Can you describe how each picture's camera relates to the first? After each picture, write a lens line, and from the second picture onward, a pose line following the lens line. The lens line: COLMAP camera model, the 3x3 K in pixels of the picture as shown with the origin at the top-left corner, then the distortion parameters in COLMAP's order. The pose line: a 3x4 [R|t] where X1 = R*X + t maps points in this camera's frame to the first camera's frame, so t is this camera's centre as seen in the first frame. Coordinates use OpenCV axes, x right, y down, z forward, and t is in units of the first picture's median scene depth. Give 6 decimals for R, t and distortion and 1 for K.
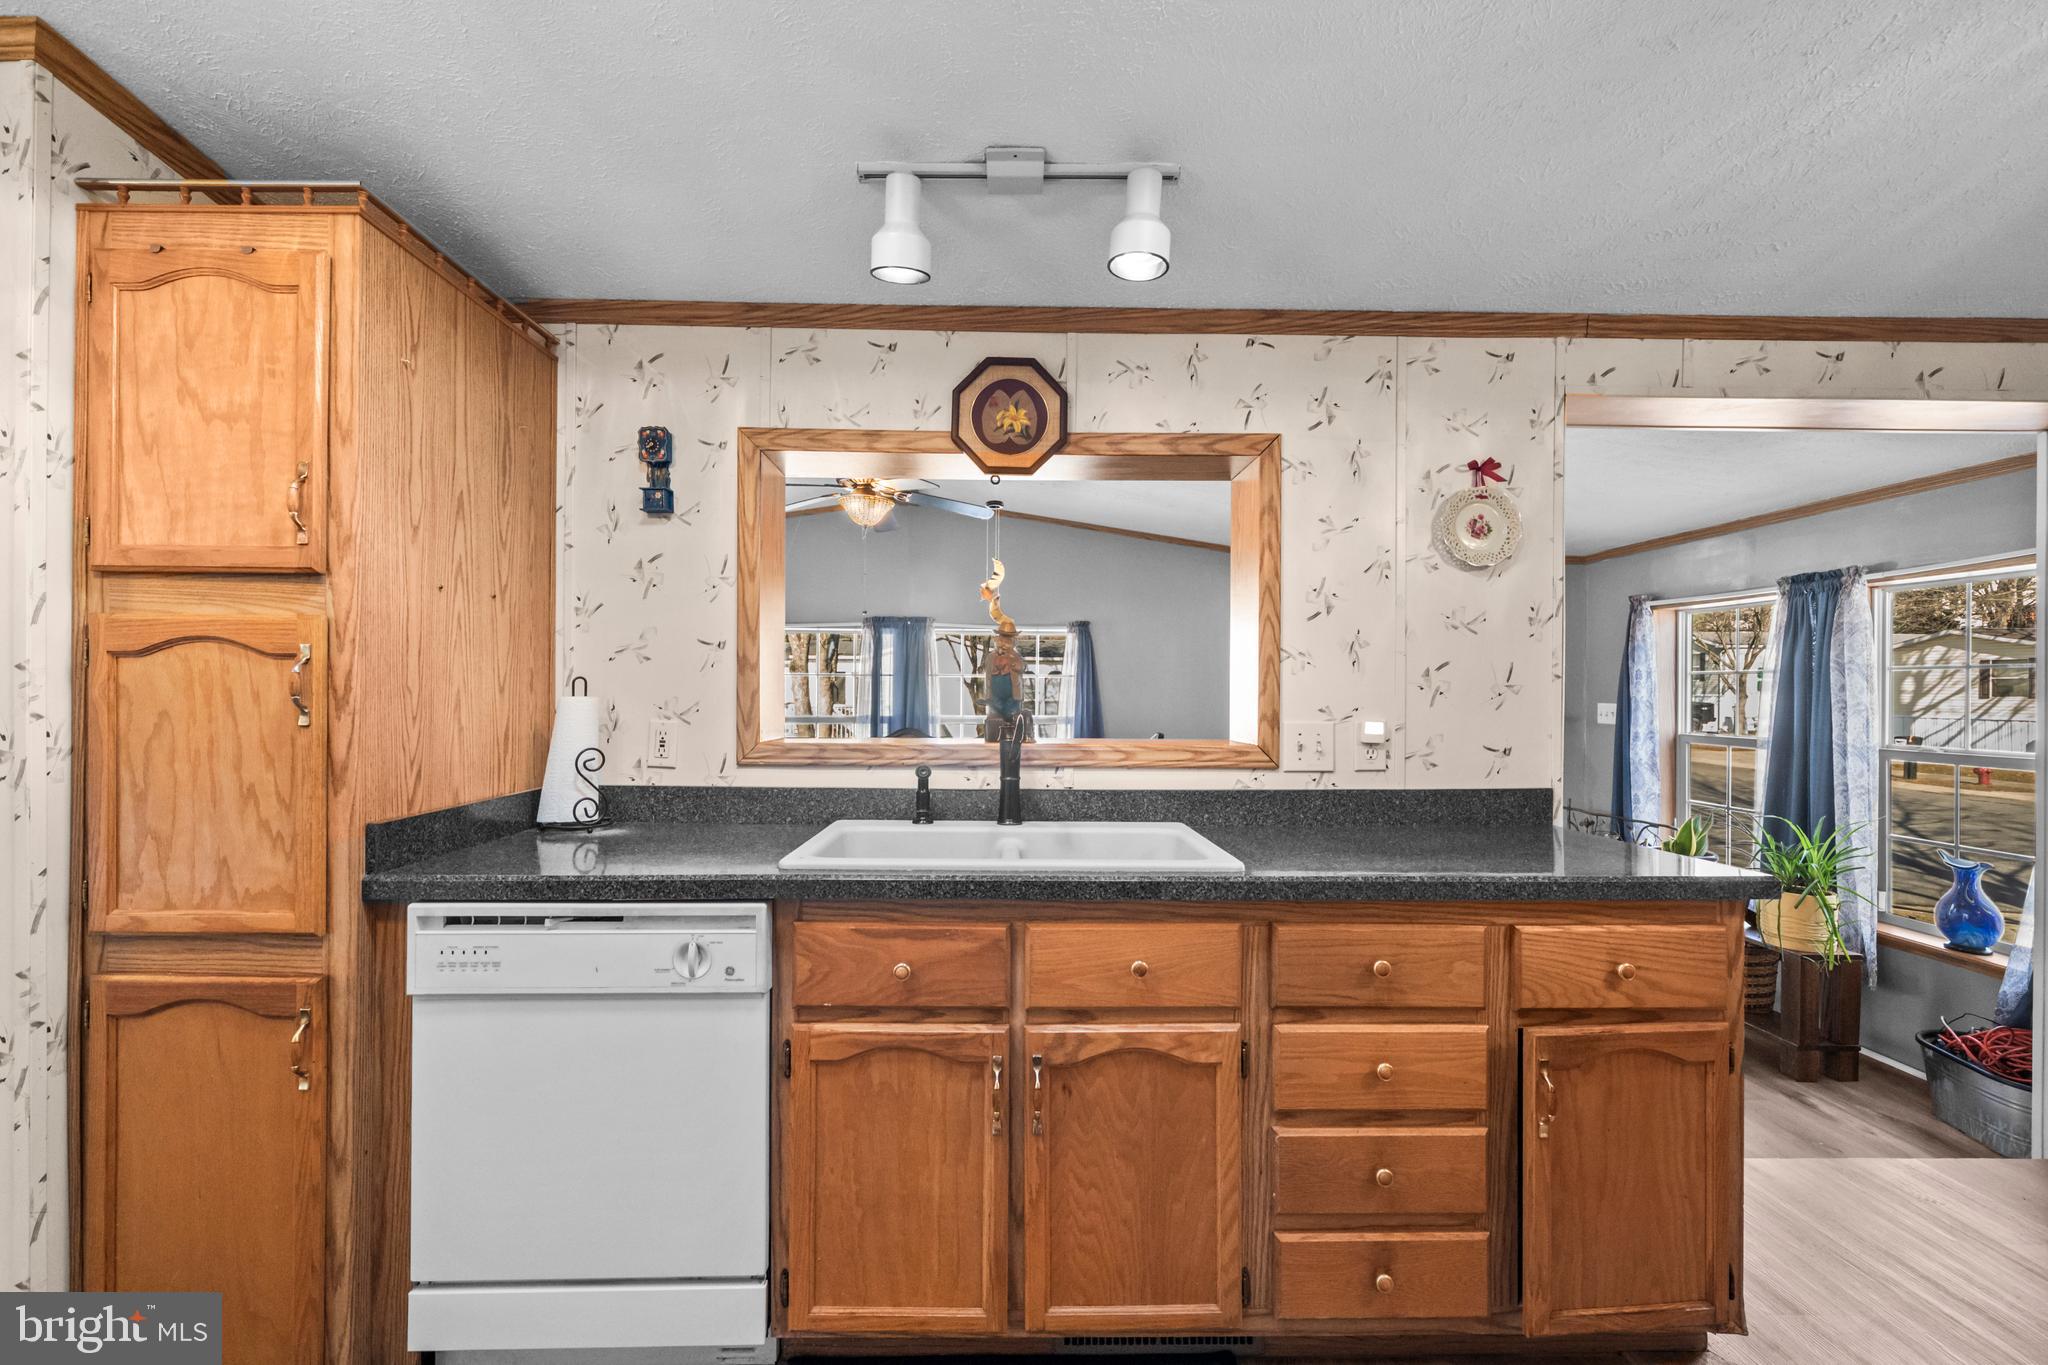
lens RADIAL K [[879.9, 0, 1019.7], [0, 879.9, 696.6], [0, 0, 1]] dist [0.000990, -0.000220]
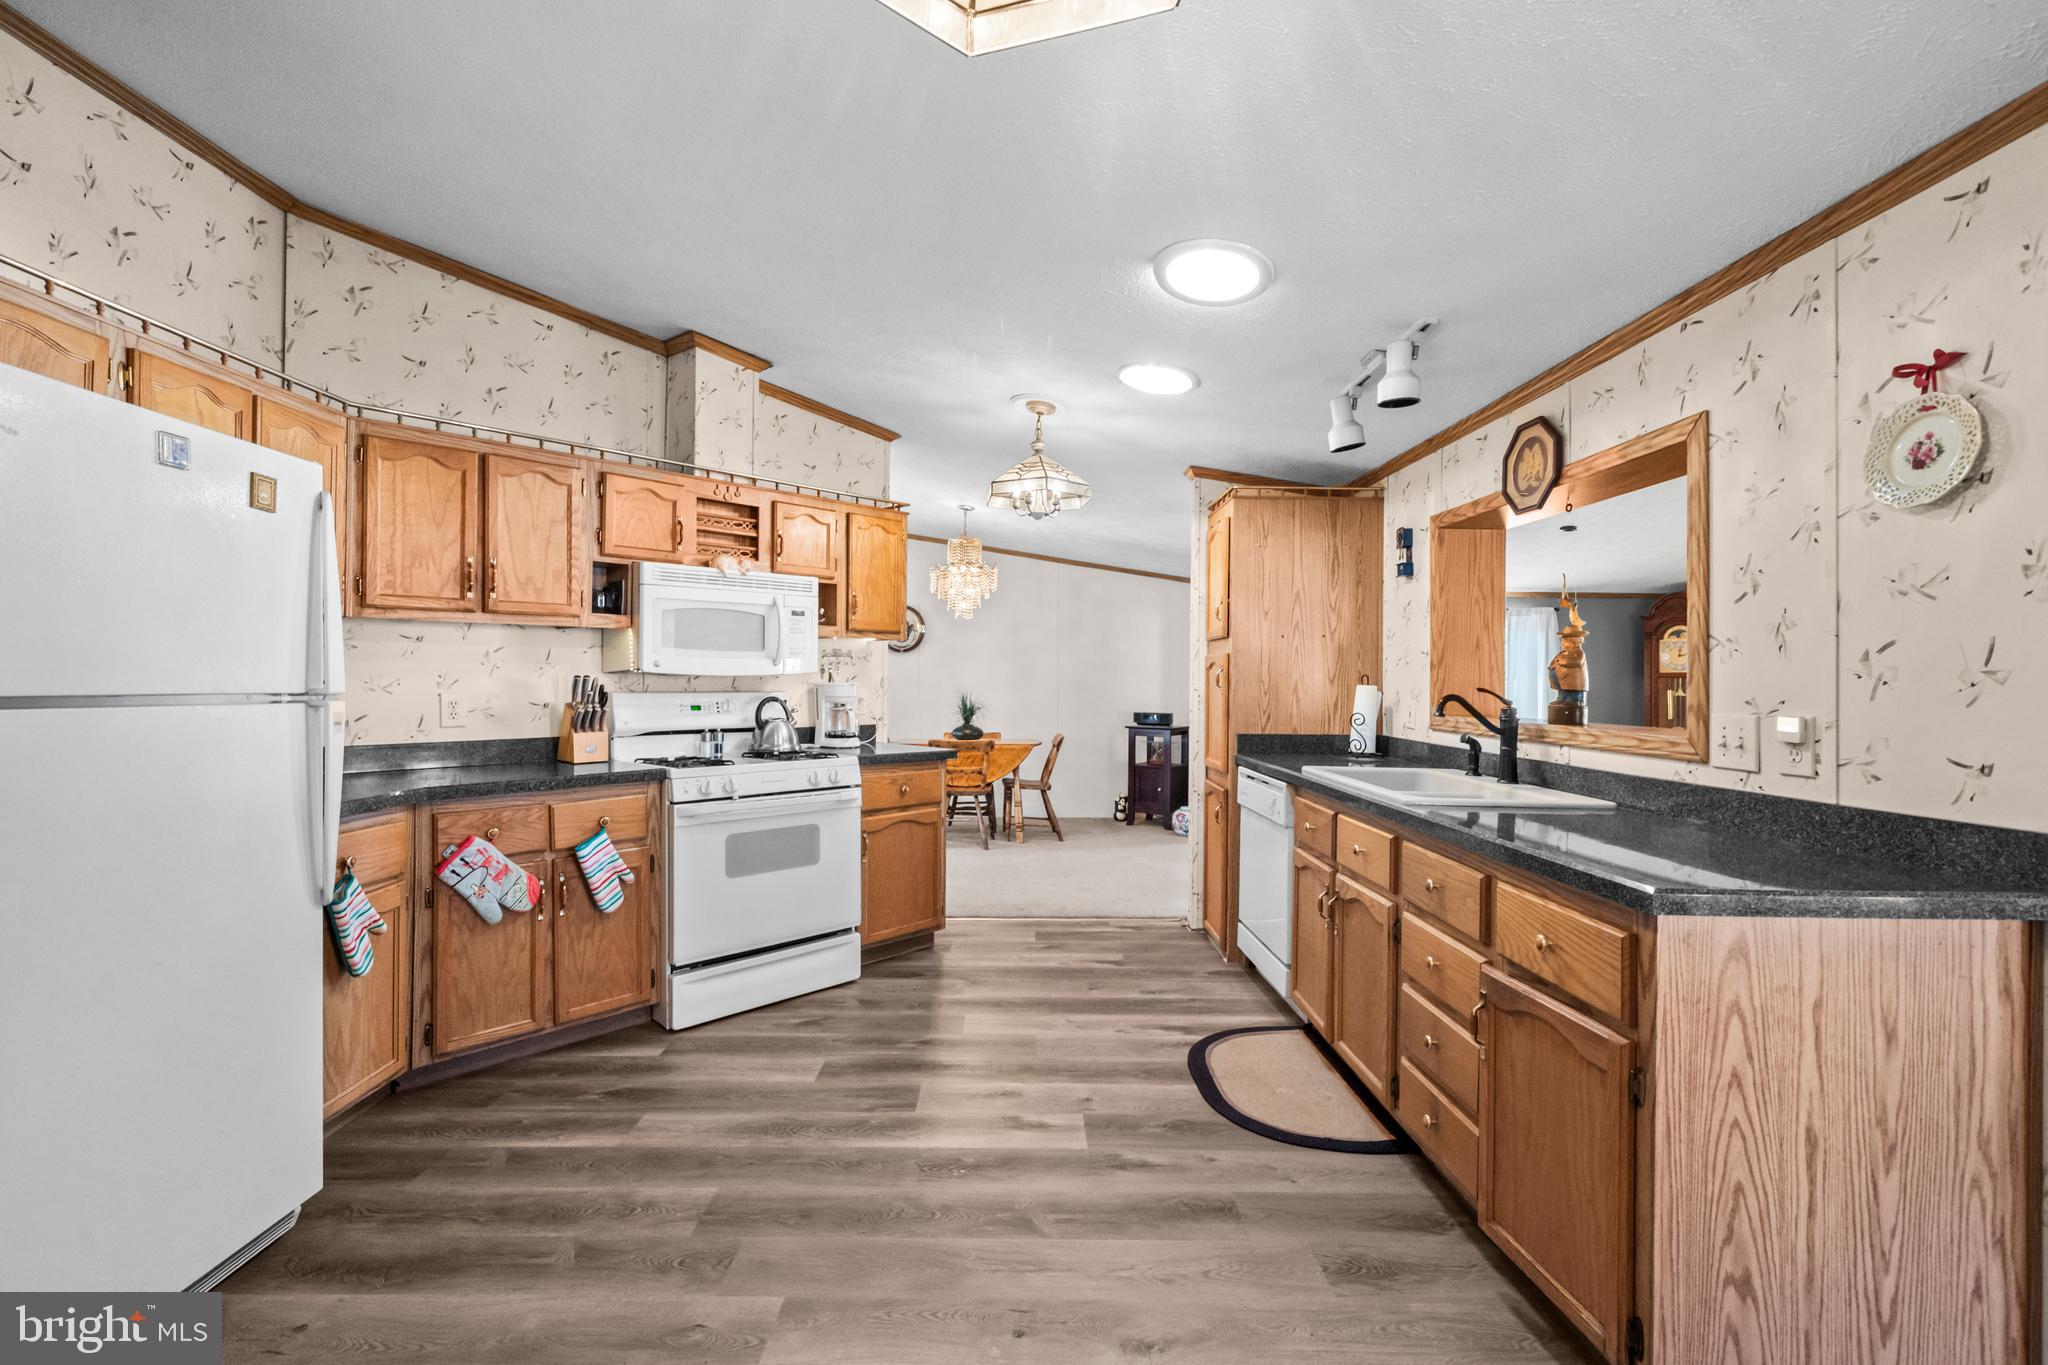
lens RADIAL K [[879.9, 0, 1022.8], [0, 879.9, 677.7], [0, 0, 1]] dist [0.000990, -0.000220]
pose [[-0.008370, -0.007914, -0.999934, 1.247460], [-0.015625, 0.999848, -0.007783, 0.009156], [0.999843, 0.015559, -0.008492, 0.274532]]
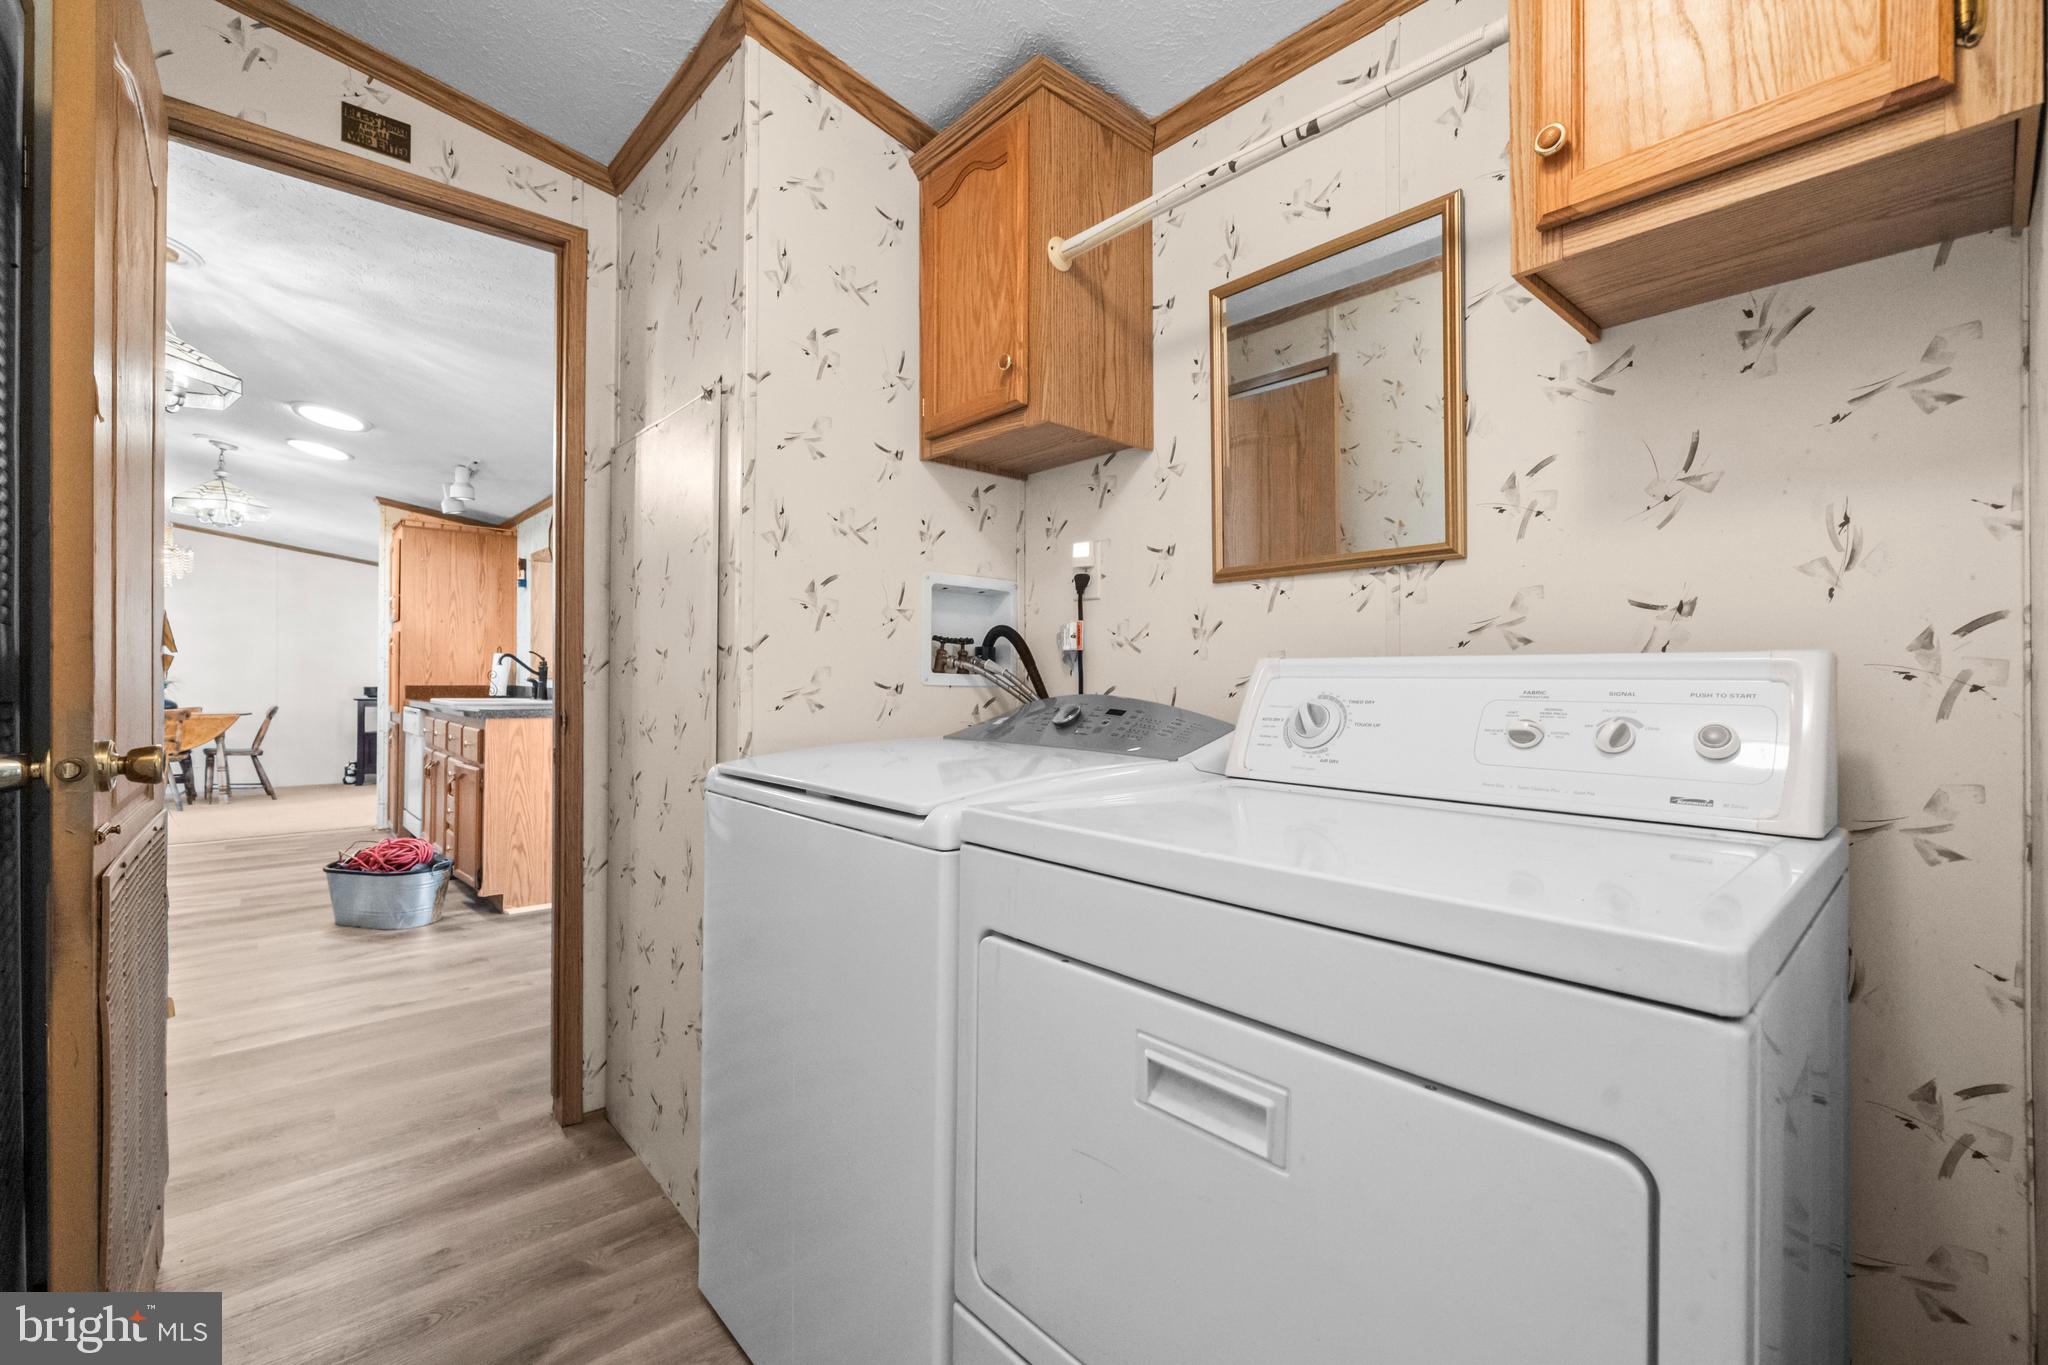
lens RADIAL K [[866.5, 0, 1015.8], [0, 866.5, 680.4], [0, 0, 1]] dist [-0.001065, 0.000095]
pose [[0.646057, 0.000156, -0.763289, 2.618271], [-0.010342, 0.999910, -0.008549, 0.089310], [0.763219, 0.013417, 0.646000, 0.411814]]
